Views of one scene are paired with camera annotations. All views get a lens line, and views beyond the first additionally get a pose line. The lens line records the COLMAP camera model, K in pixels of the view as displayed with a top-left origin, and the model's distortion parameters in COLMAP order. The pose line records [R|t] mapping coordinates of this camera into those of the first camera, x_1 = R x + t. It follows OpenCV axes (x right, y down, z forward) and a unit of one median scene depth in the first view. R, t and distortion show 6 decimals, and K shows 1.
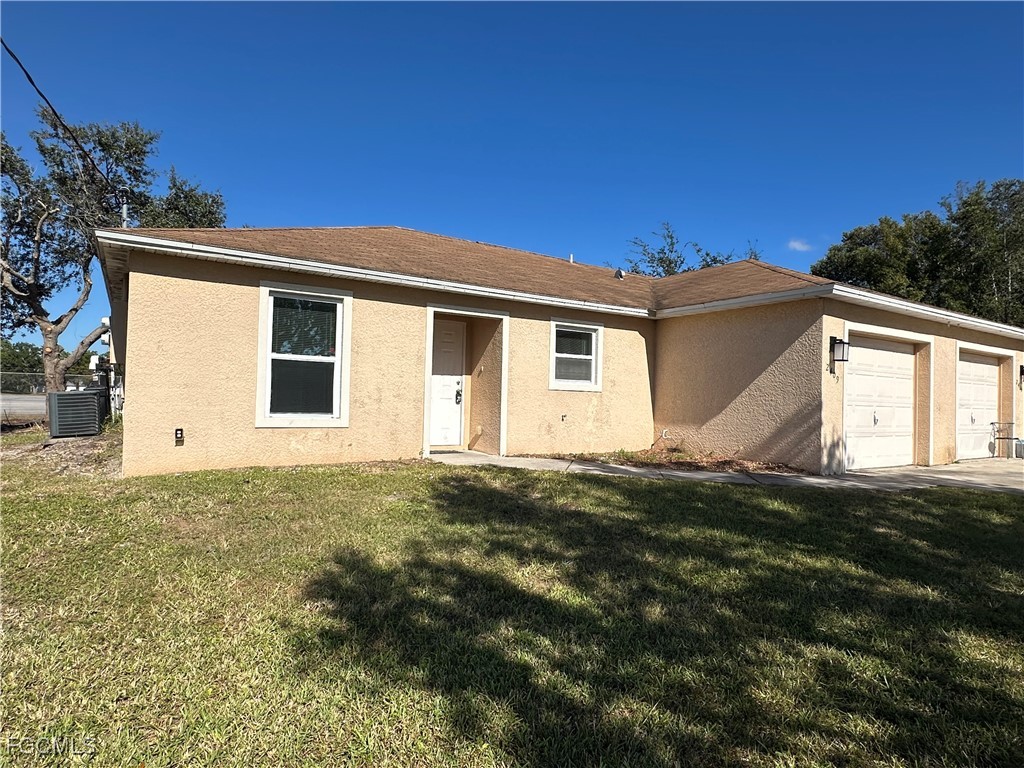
lens RADIAL K [[590.7, 0, 515.9], [0, 590.7, 388.5], [0, 0, 1]] dist [-0.004150, -0.000242]
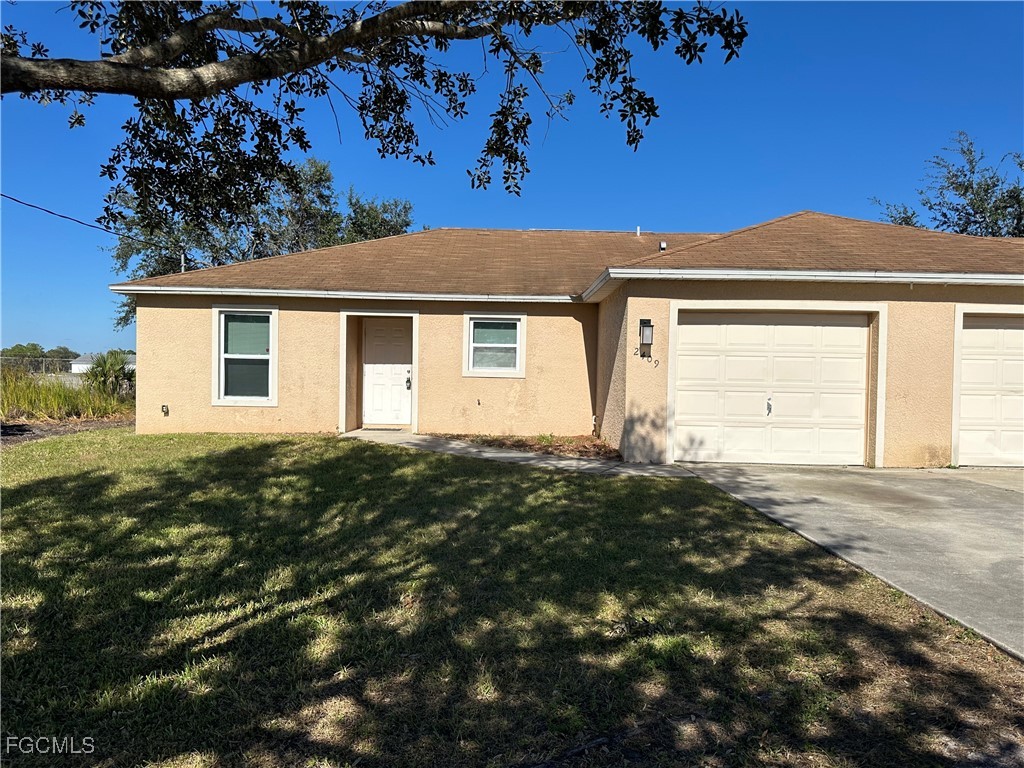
lens RADIAL K [[717.1, 0, 513.3], [0, 717.1, 388.4], [0, 0, 1]] dist [0.071379, -0.003736]
pose [[0.846074, -0.001635, -0.533063, 0.901778], [0.014303, 0.999705, 0.019635, -0.000995], [0.532873, -0.024237, 0.845848, -0.096845]]
